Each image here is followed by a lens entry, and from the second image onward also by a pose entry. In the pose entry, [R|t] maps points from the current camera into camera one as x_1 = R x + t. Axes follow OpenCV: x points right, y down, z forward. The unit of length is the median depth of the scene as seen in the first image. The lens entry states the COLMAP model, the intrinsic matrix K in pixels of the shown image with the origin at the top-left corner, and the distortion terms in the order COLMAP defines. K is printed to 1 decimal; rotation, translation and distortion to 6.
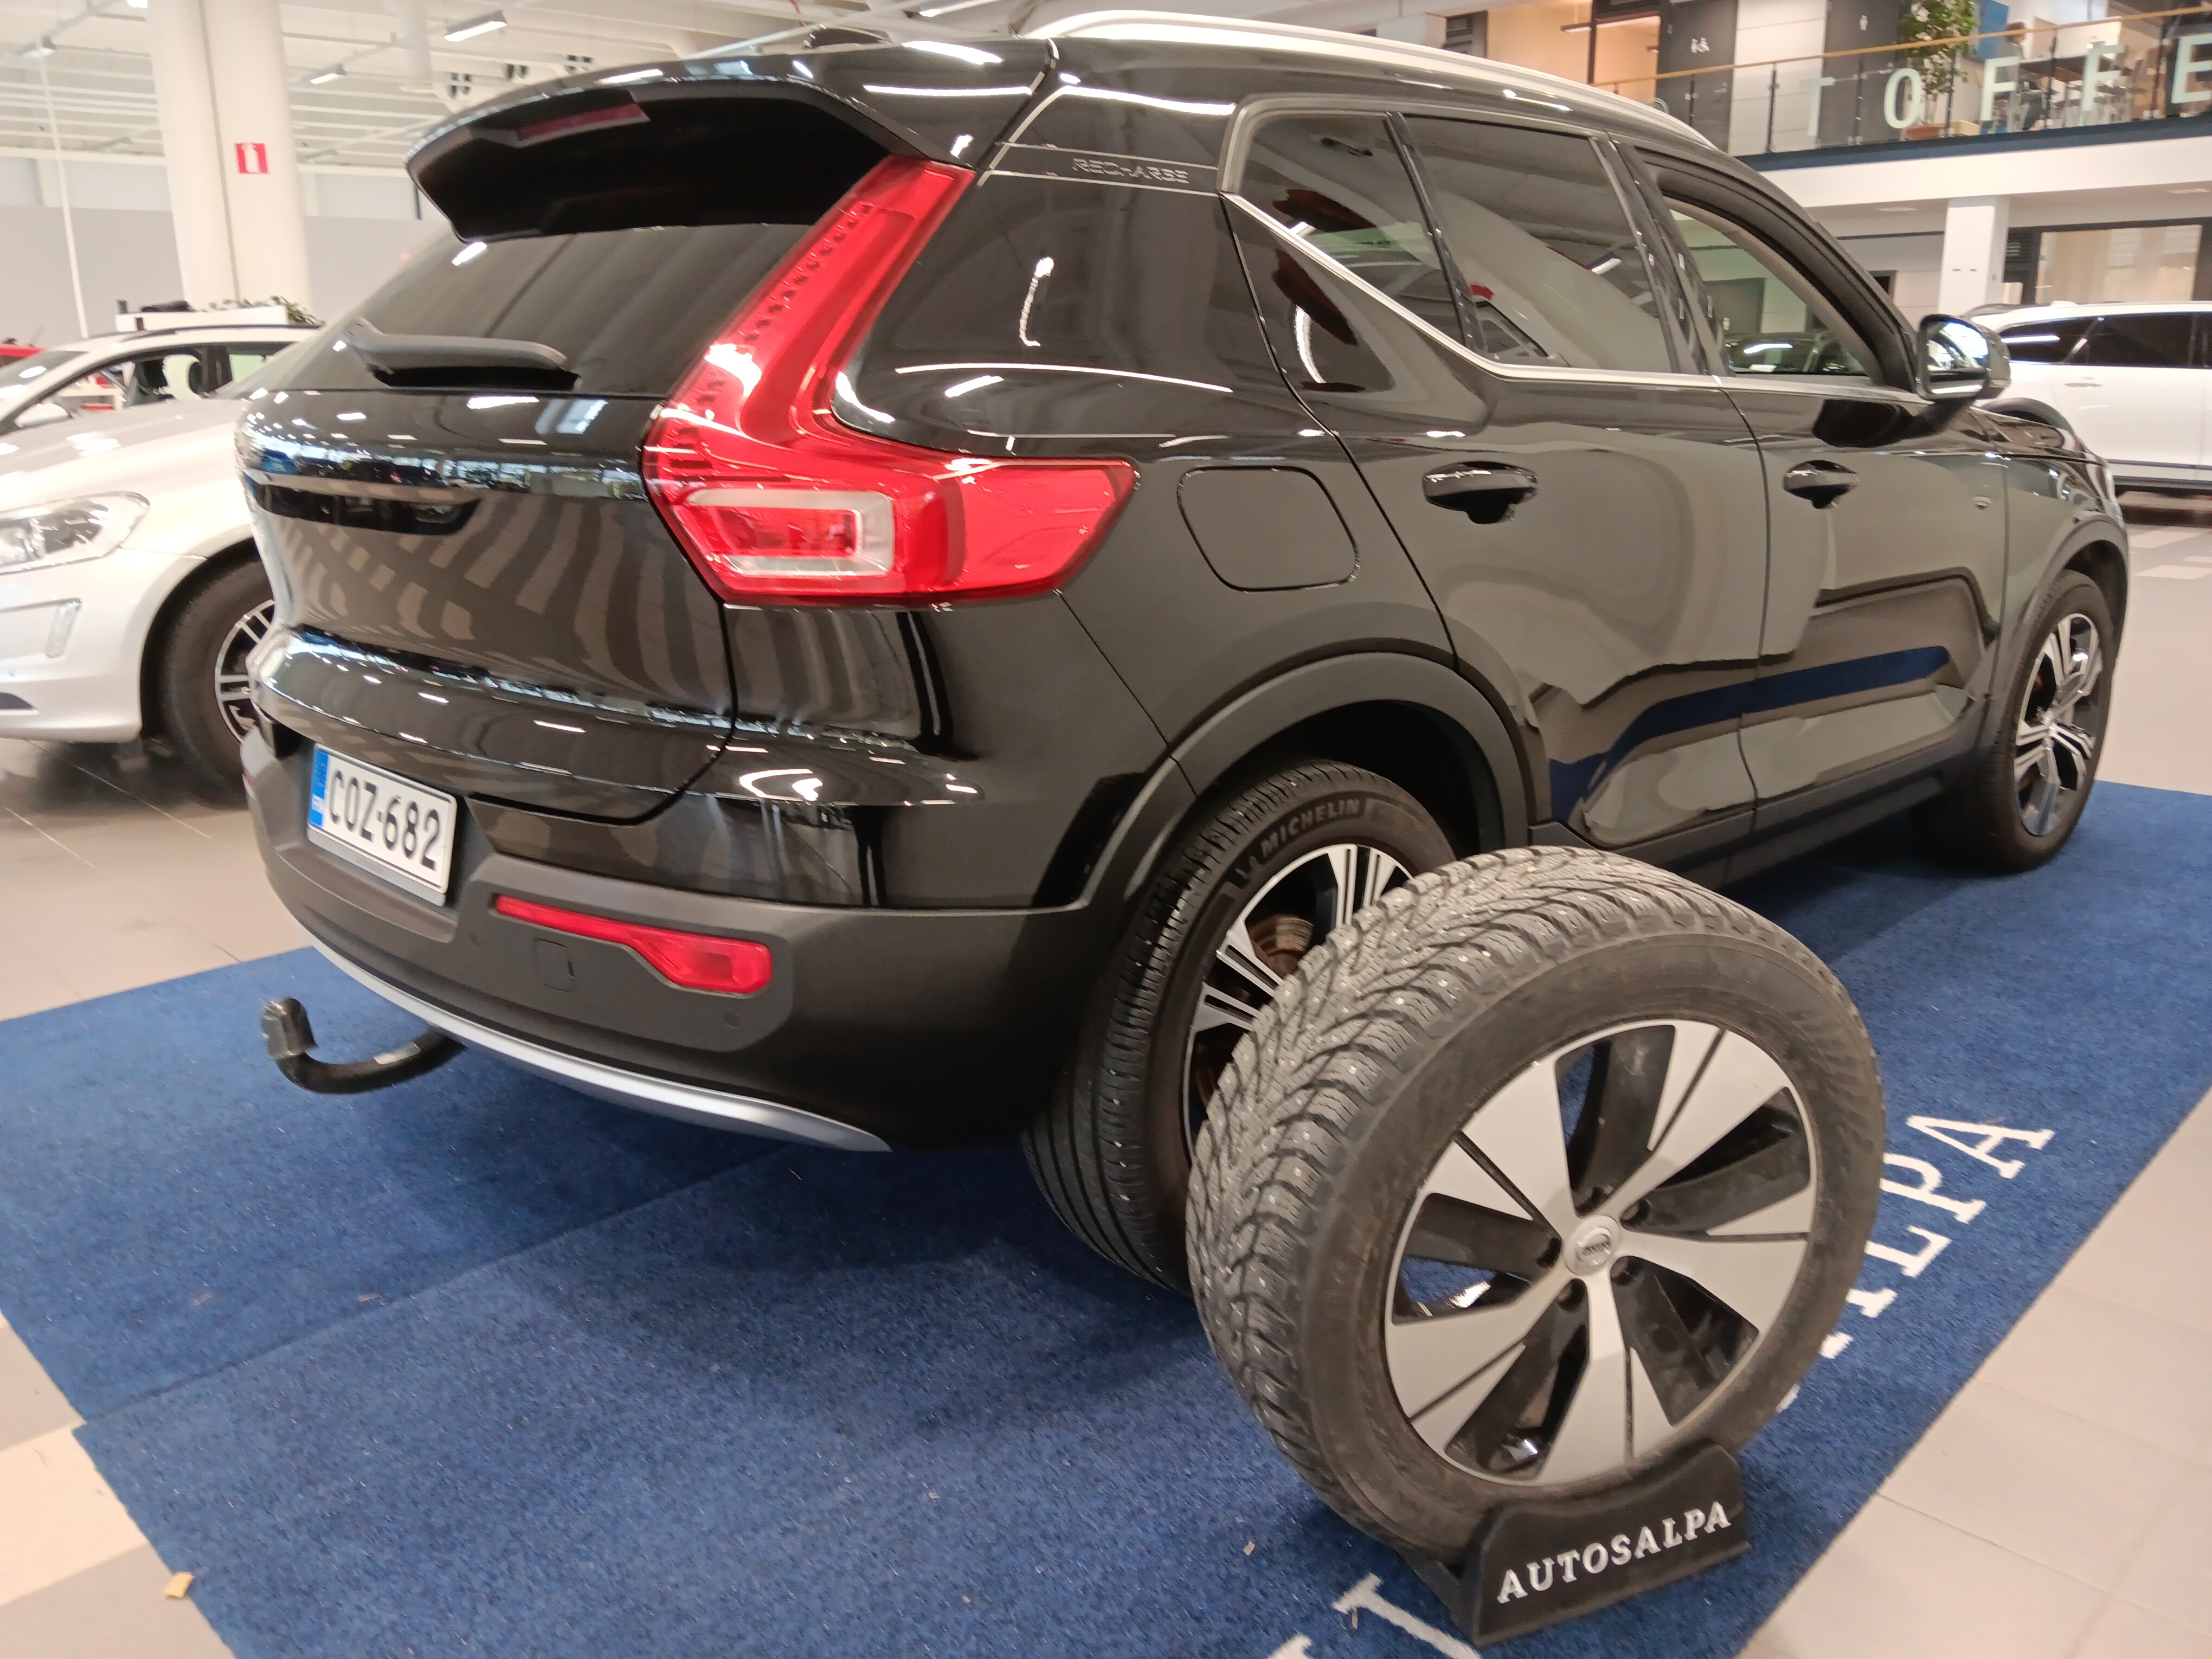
lens RADIAL K [[1741.6, 0, 1111.7], [0, 1741.6, 838.7], [0, 0, 1]] dist [0.023081, -0.058368]
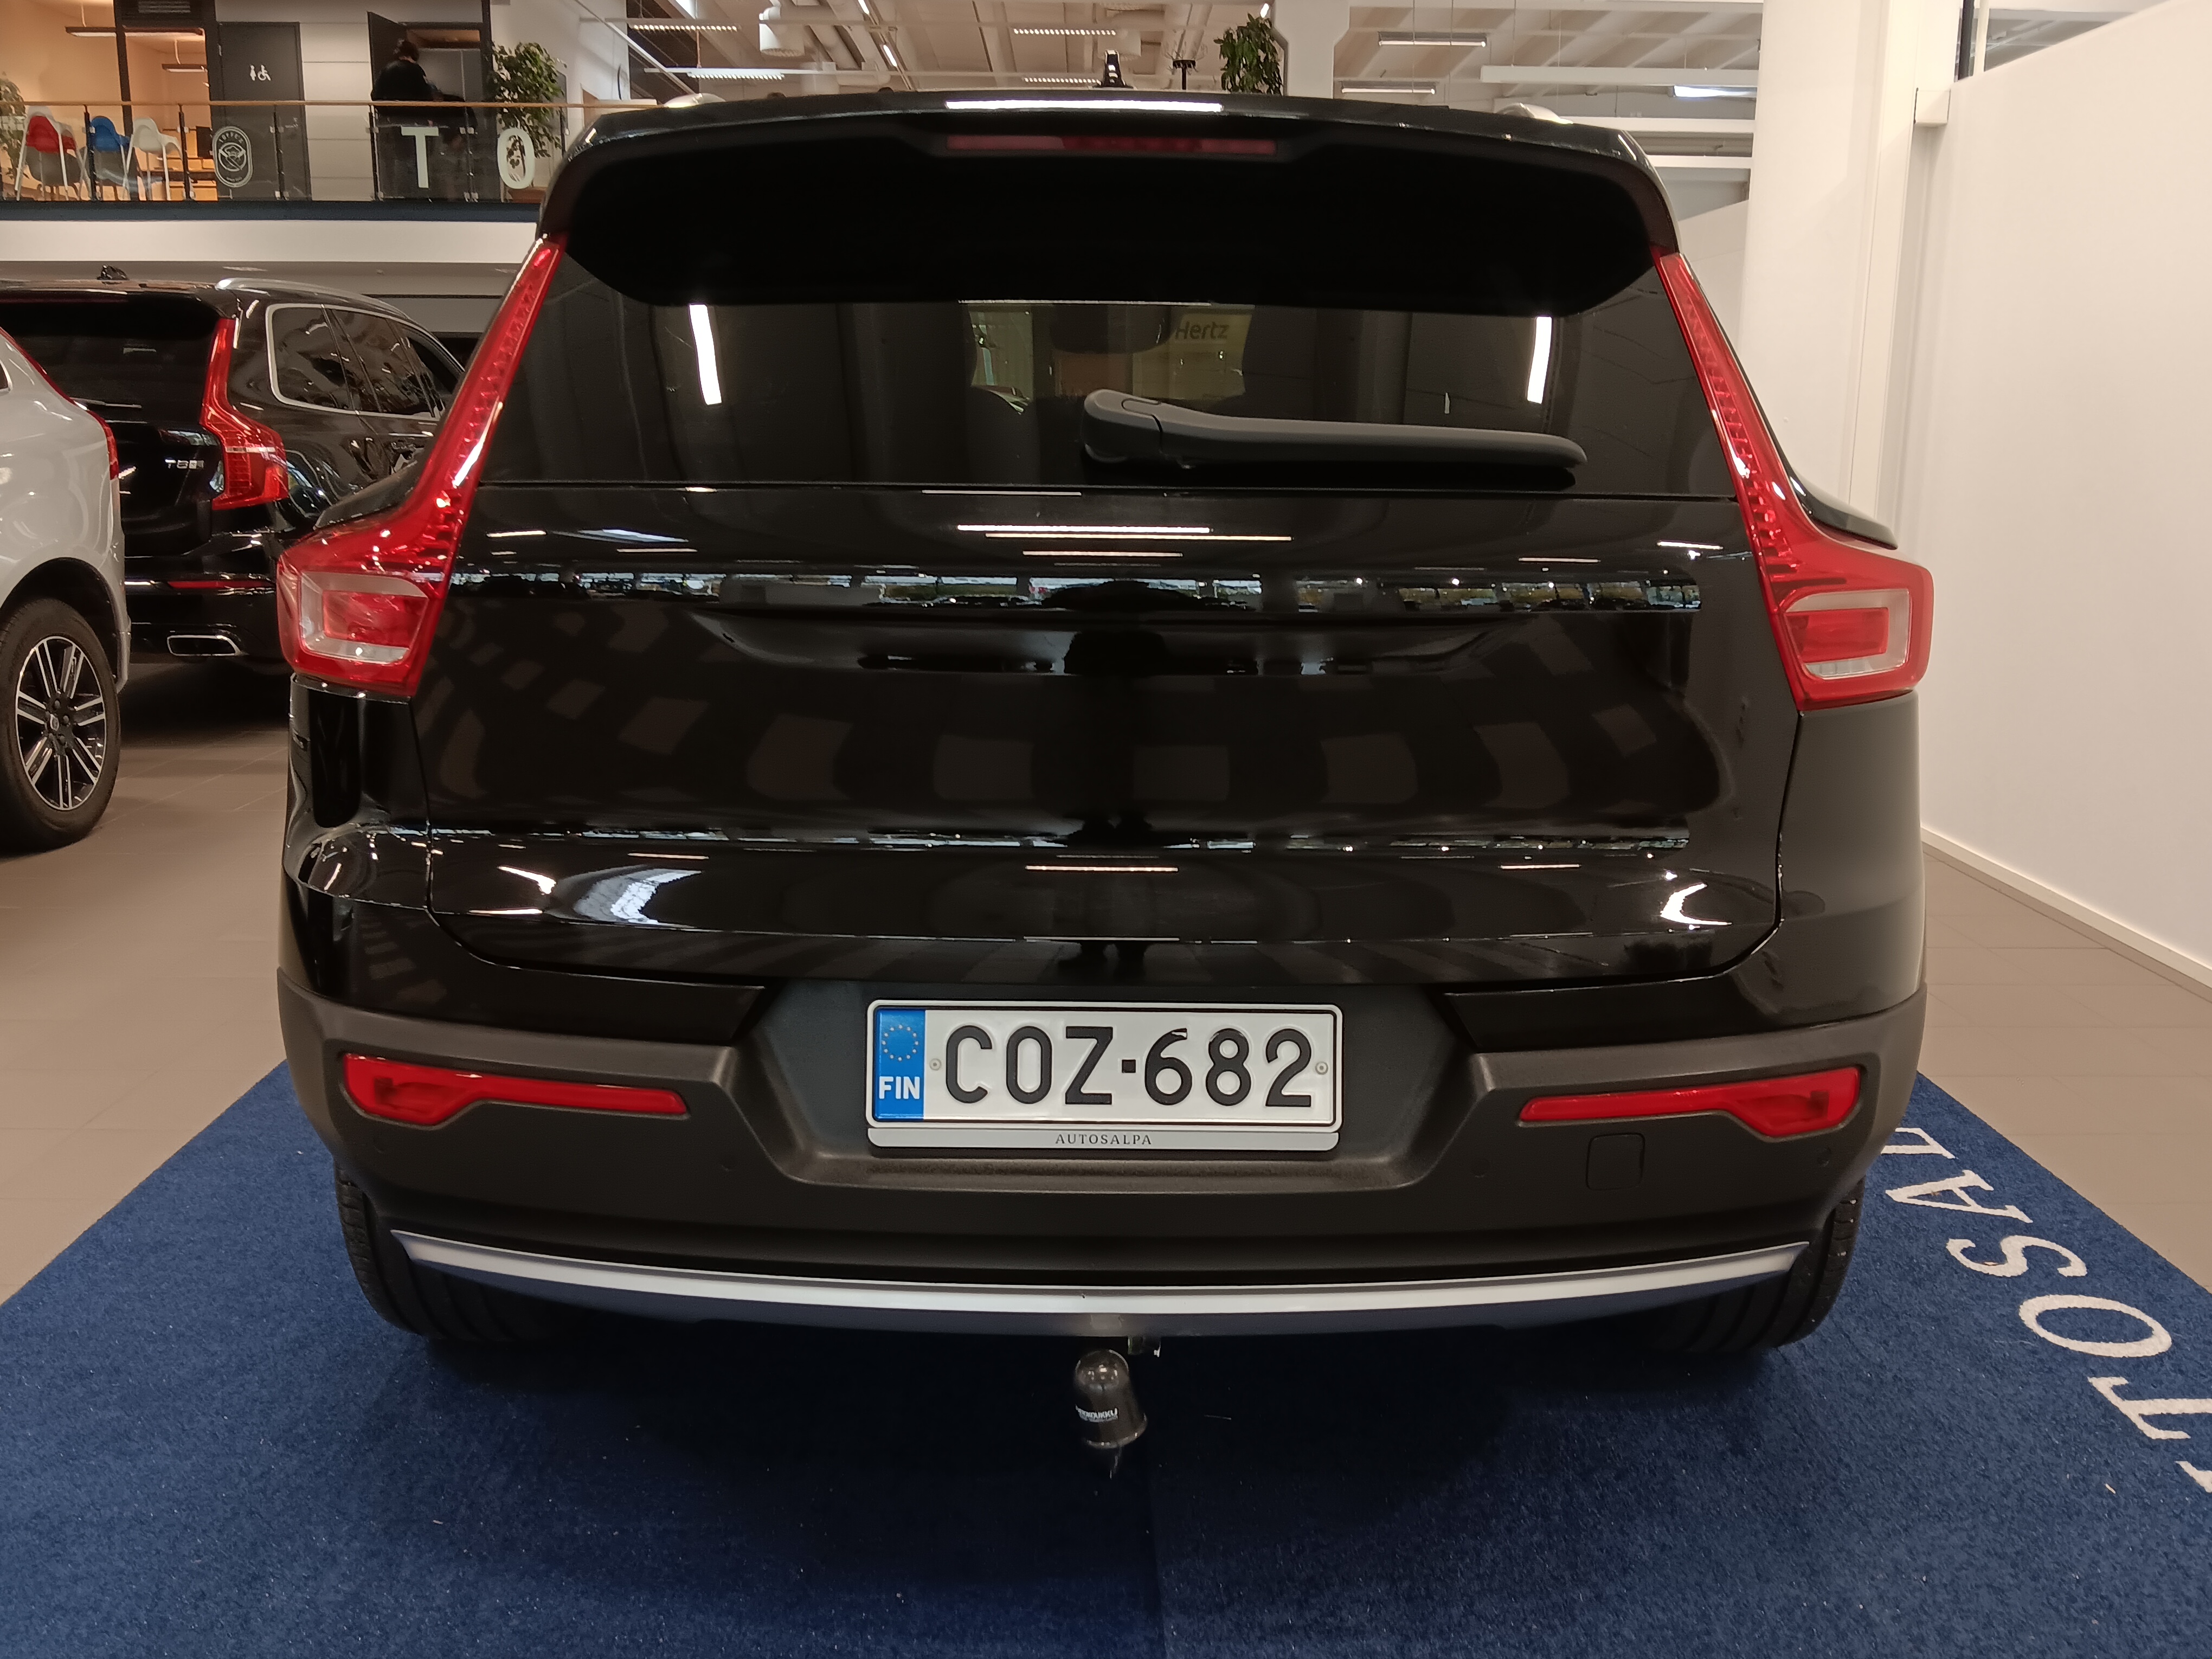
lens RADIAL K [[1904.4, 0, 1118.2], [0, 1904.4, 832.7], [0, 0, 1]] dist [0.047910, -0.106287]
pose [[0.684060, -0.135927, 0.716649, -0.923824], [0.175308, 0.984323, 0.019362, -0.117495], [-0.708046, 0.112389, 0.697165, 0.418738]]
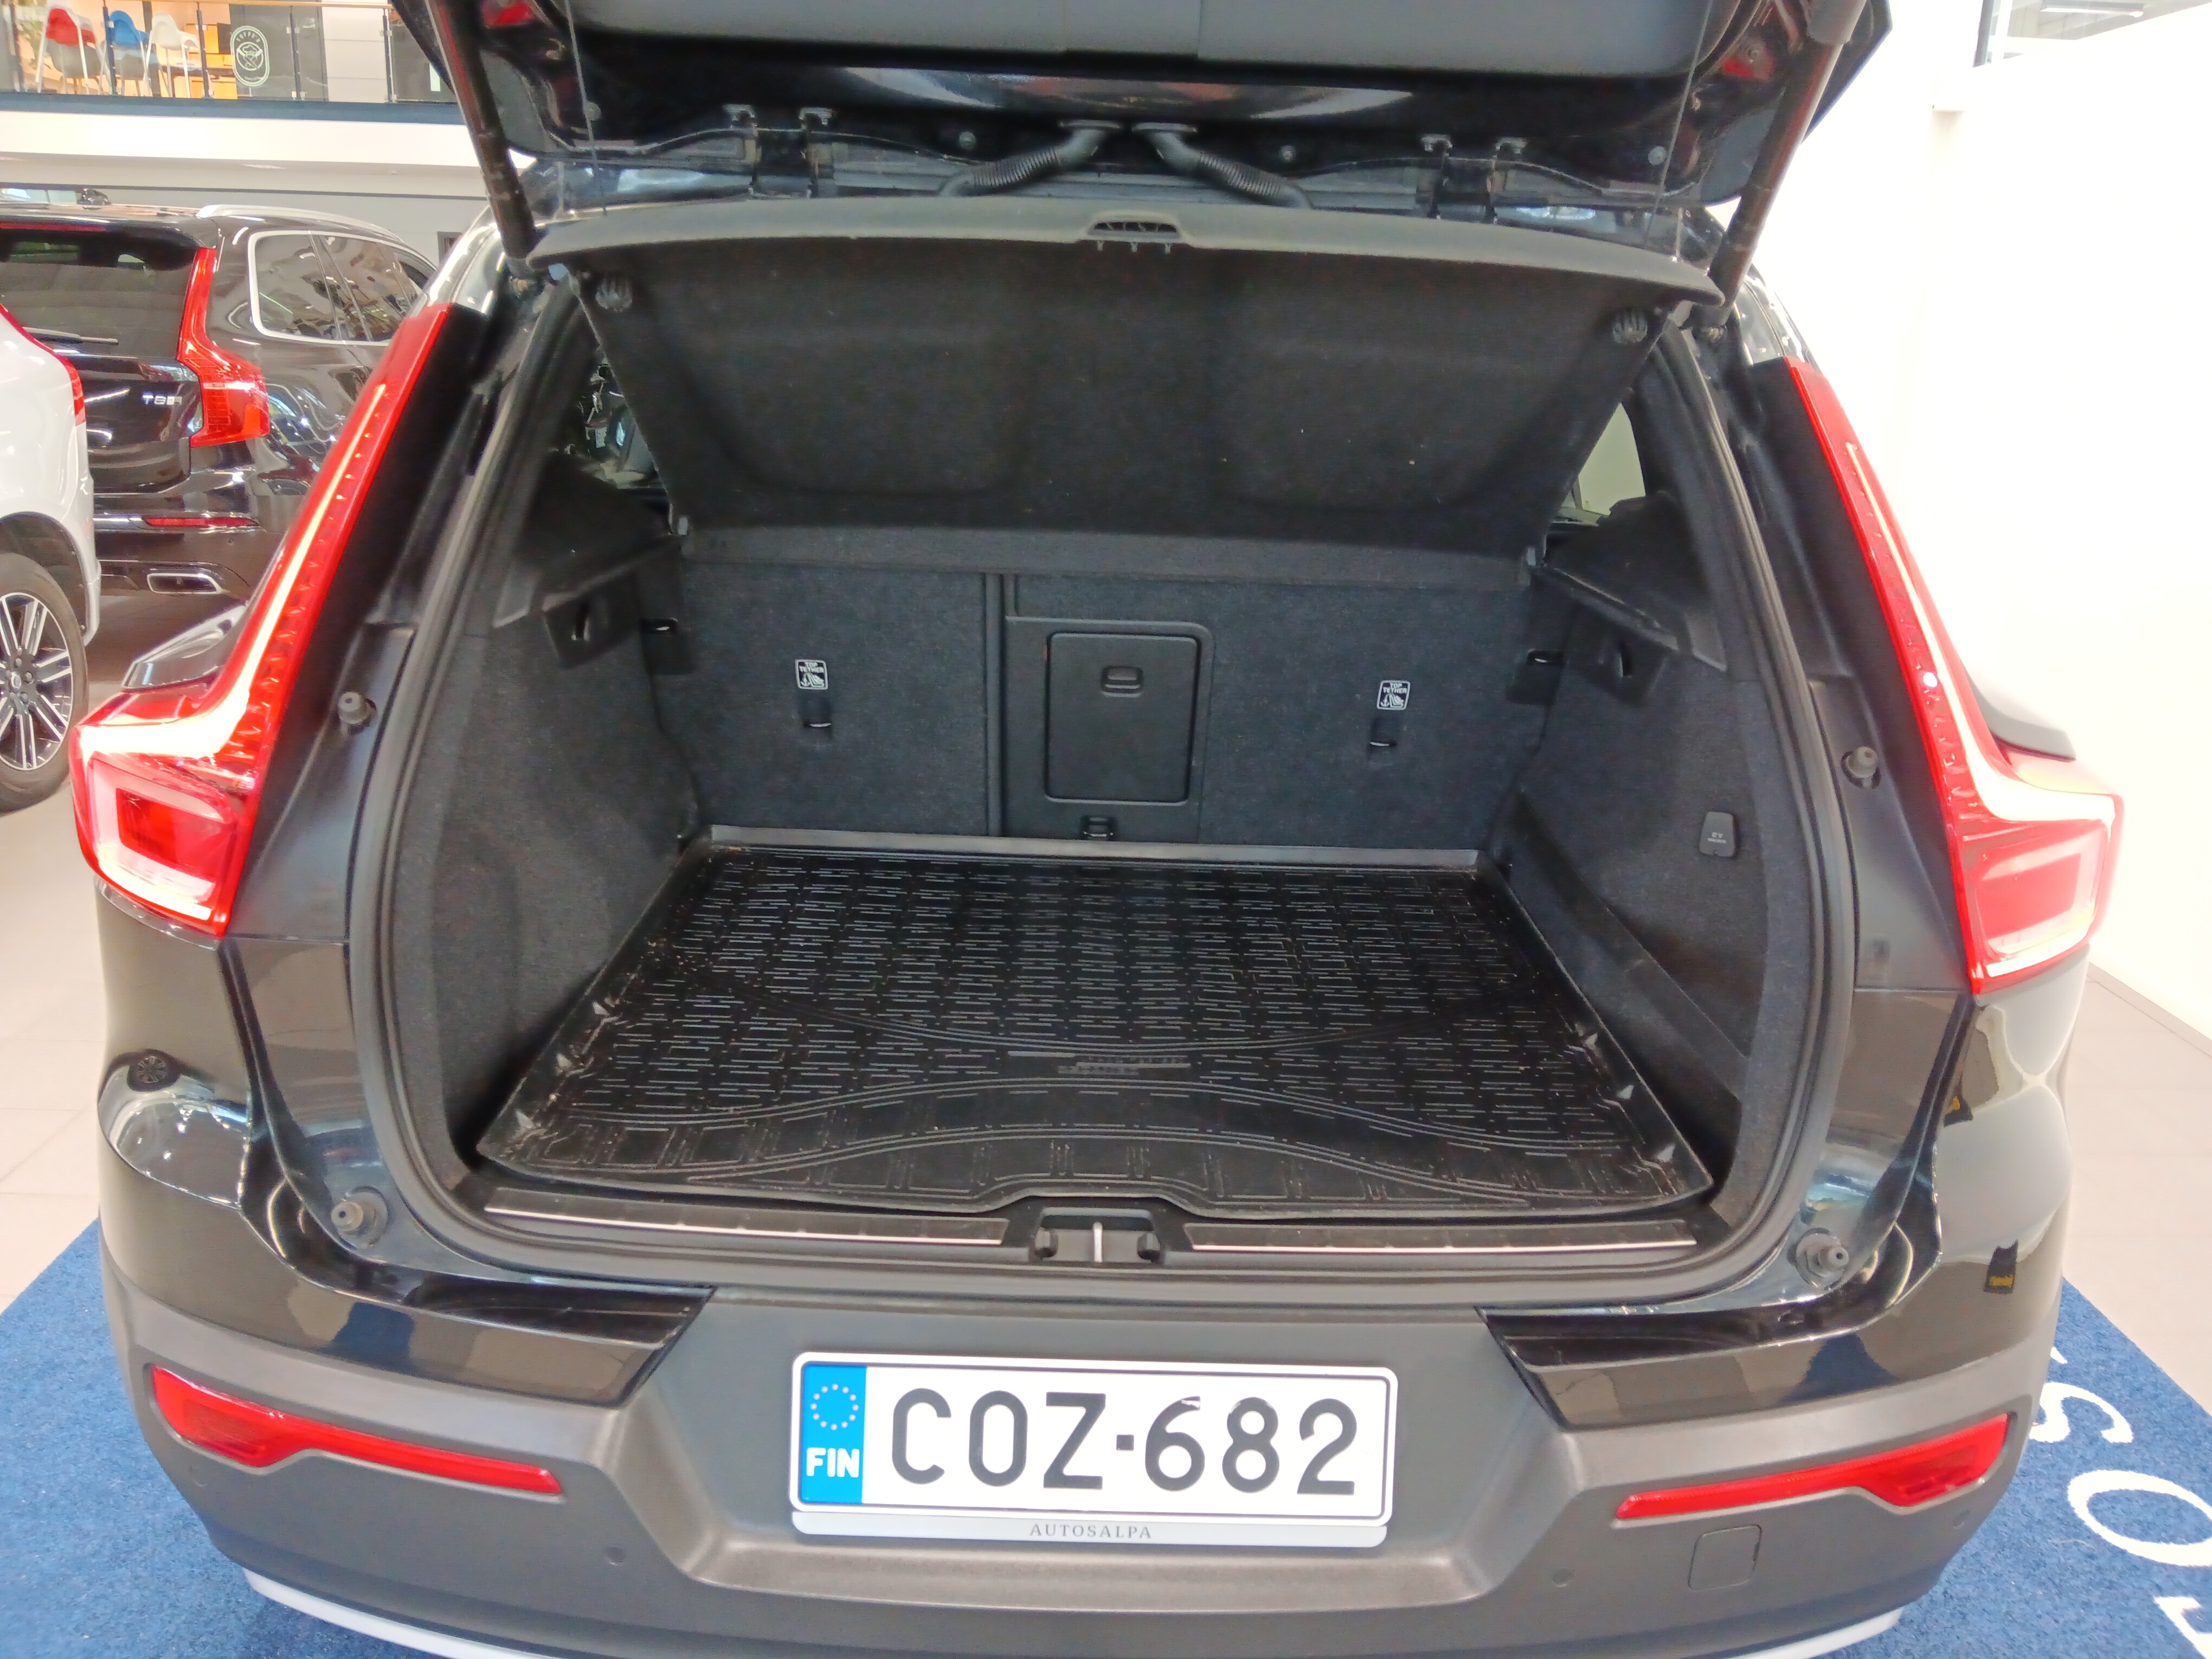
lens RADIAL K [[1752.6, 0, 1112.0], [0, 1752.6, 841.2], [0, 0, 1]] dist [-0.033081, 0.013522]
pose [[0.678534, -0.175934, 0.713189, -0.751868], [0.149470, 0.983651, 0.100447, -0.249412], [-0.719201, 0.038444, 0.693737, 0.569490]]
